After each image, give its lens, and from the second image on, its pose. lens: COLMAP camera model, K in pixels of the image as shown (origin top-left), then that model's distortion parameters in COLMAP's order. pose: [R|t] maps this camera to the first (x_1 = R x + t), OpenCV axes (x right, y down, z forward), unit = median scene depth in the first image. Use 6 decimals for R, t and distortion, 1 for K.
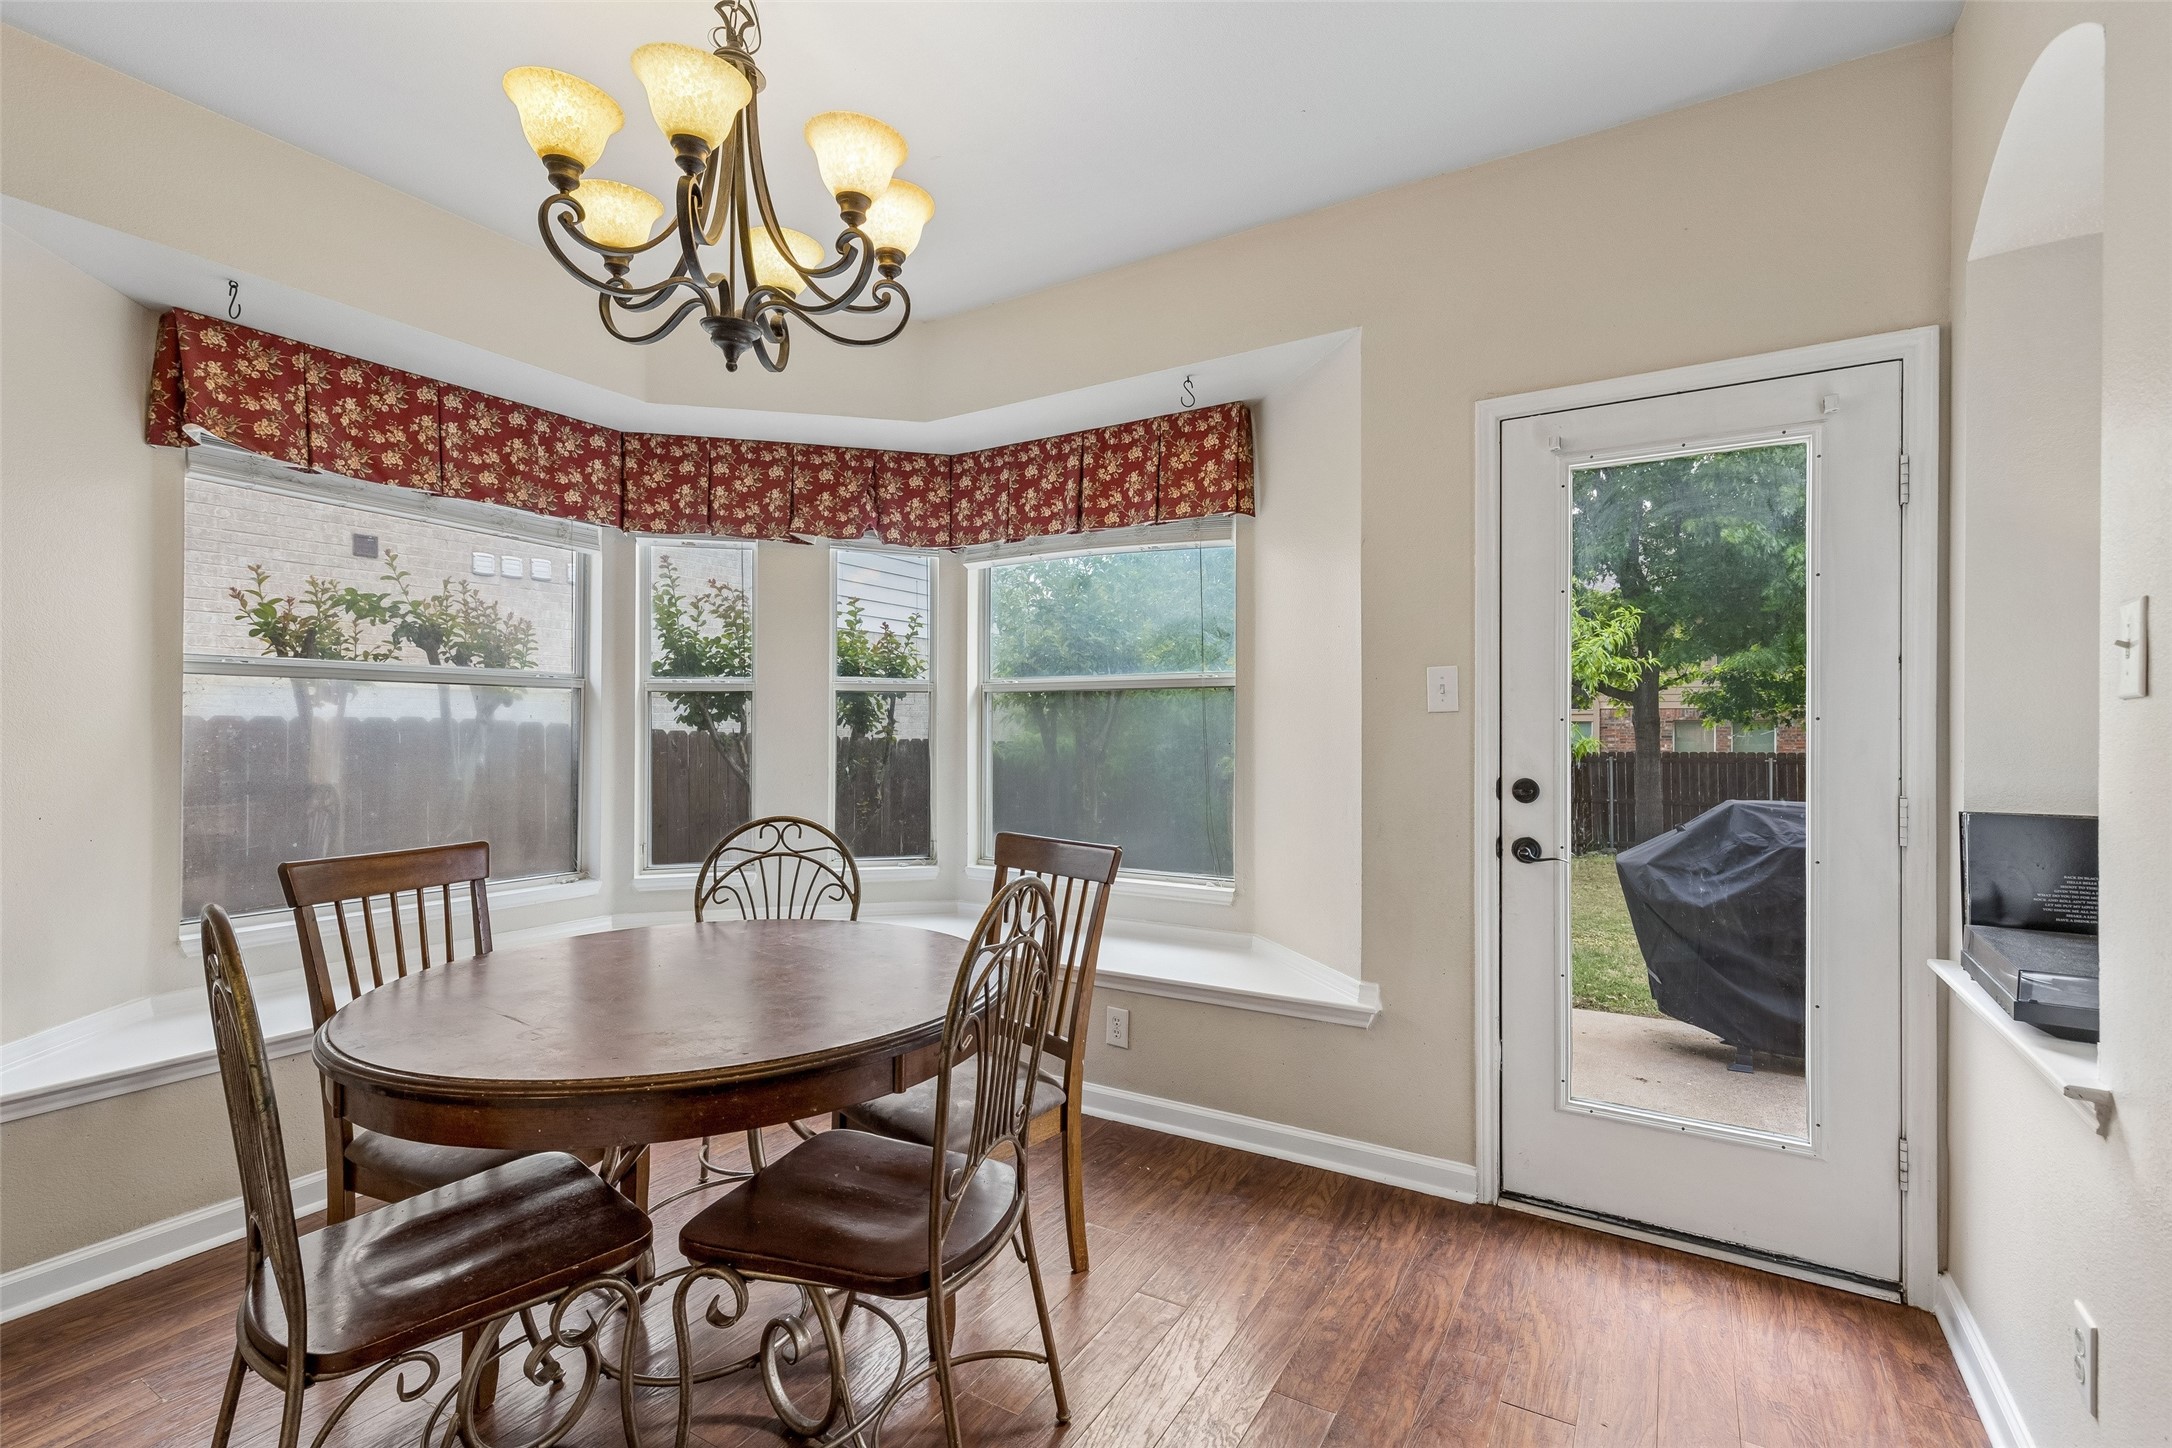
lens RADIAL K [[970.5, 0, 1091.0], [0, 970.5, 725.2], [0, 0, 1]] dist [0.002726, -0.000052]
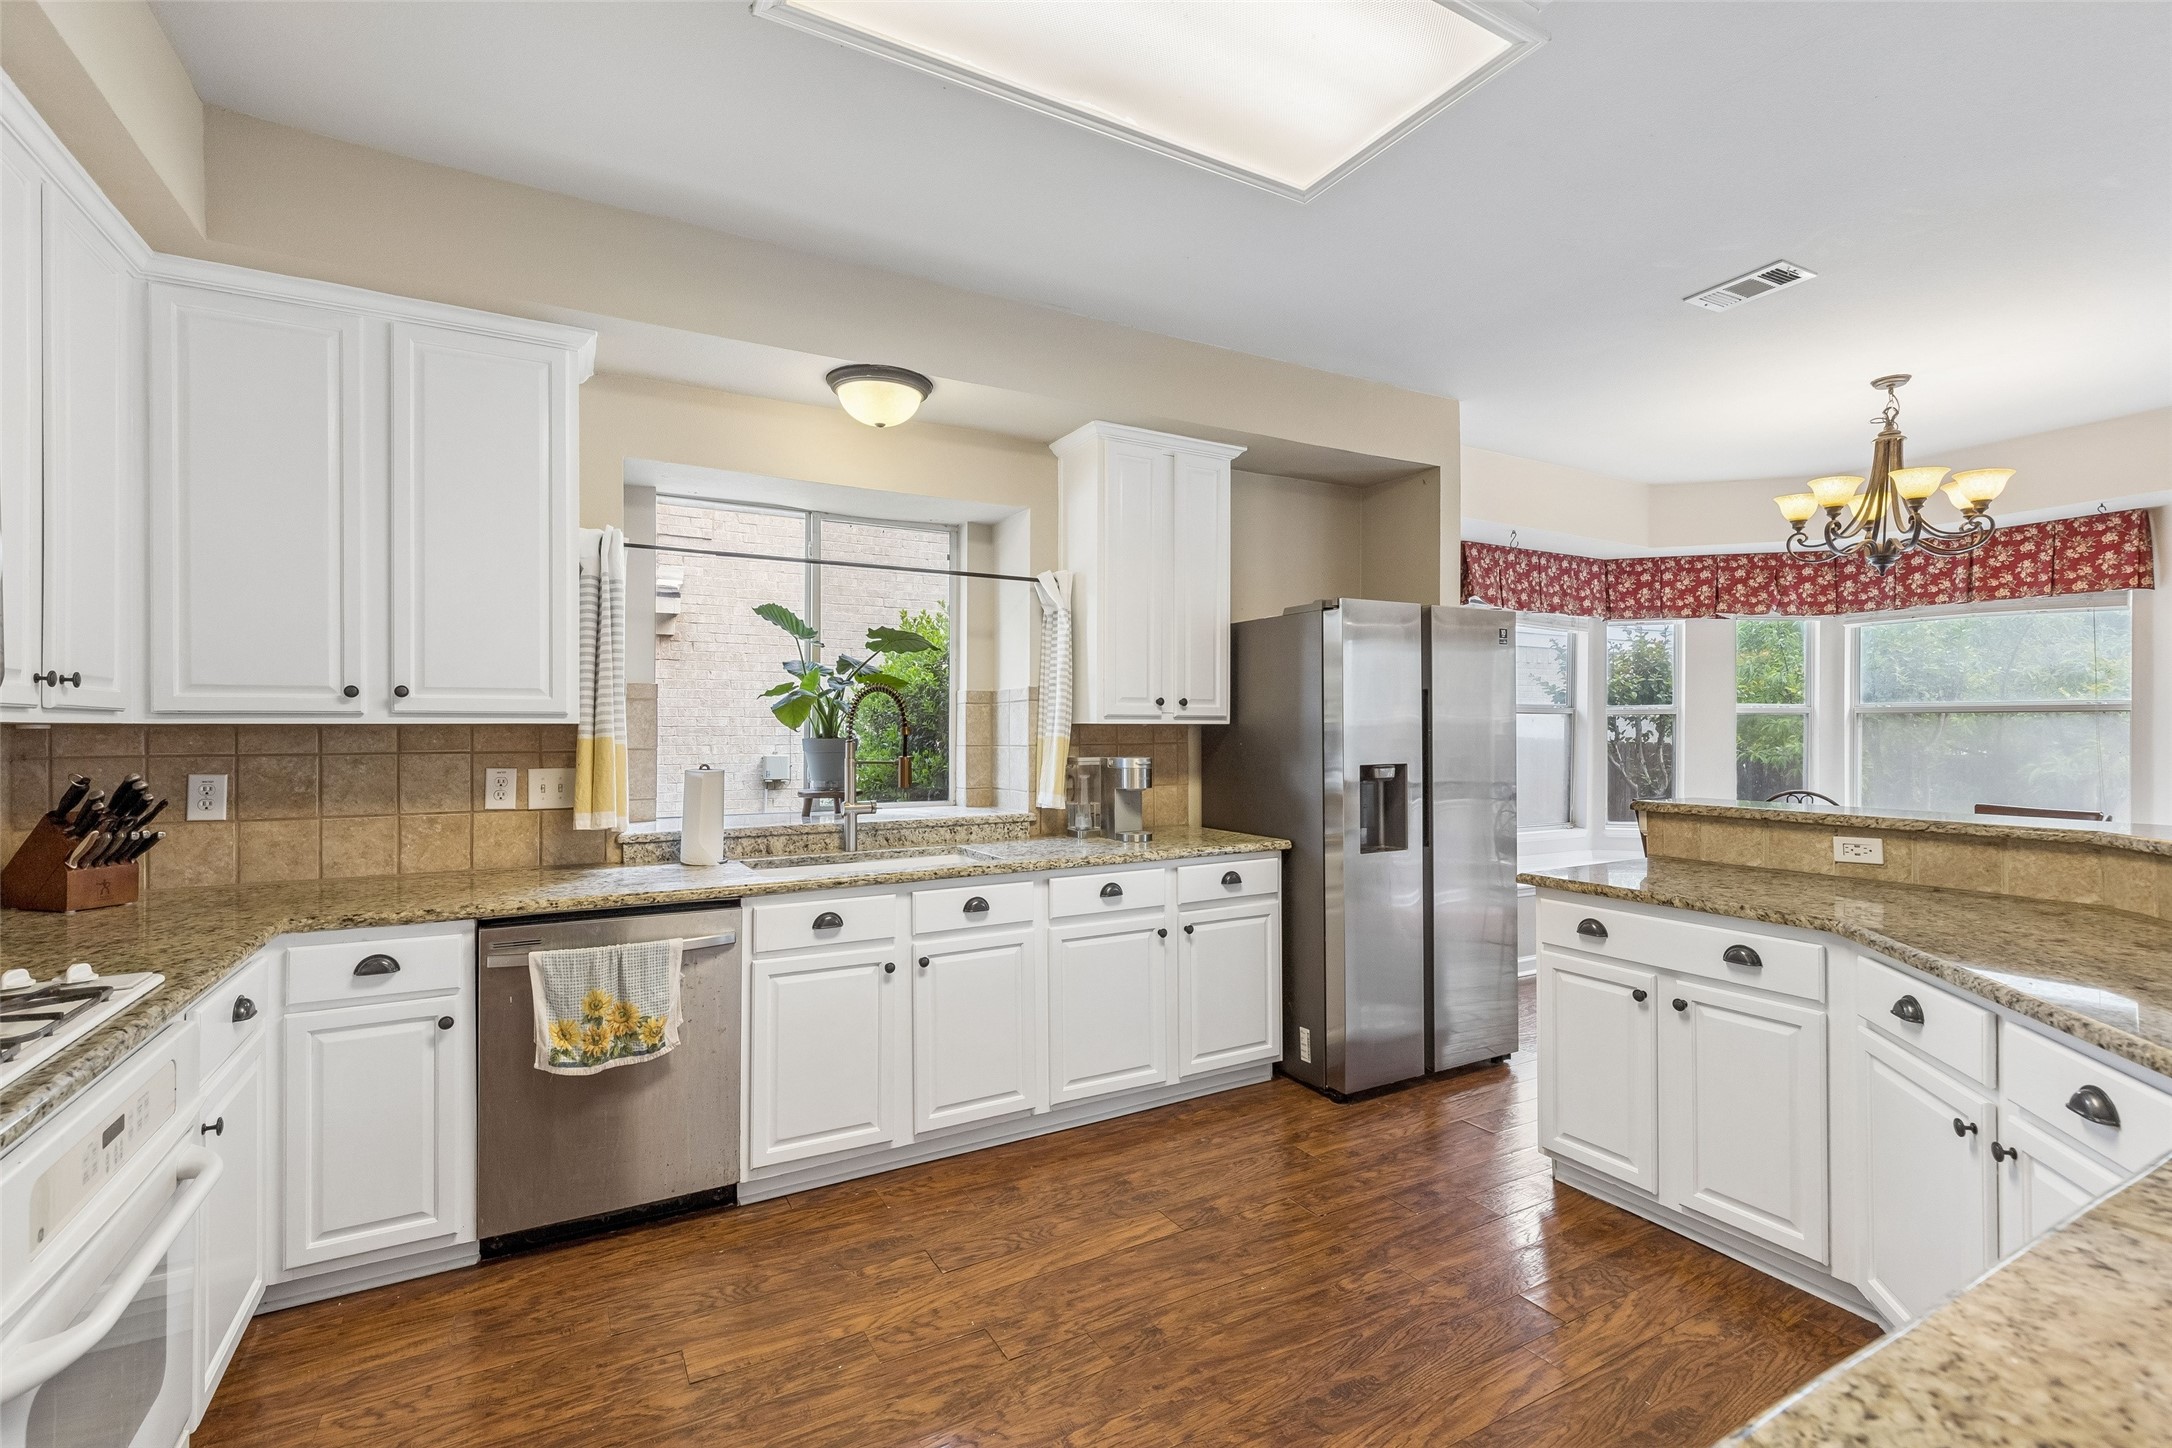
lens RADIAL K [[970.5, 0, 1091.0], [0, 970.5, 725.2], [0, 0, 1]] dist [0.002726, -0.000052]
pose [[0.869725, -0.000702, -0.493537, -0.424127], [0.001317, 0.999999, 0.000898, -0.021076], [0.493535, -0.001431, 0.869725, -0.875661]]
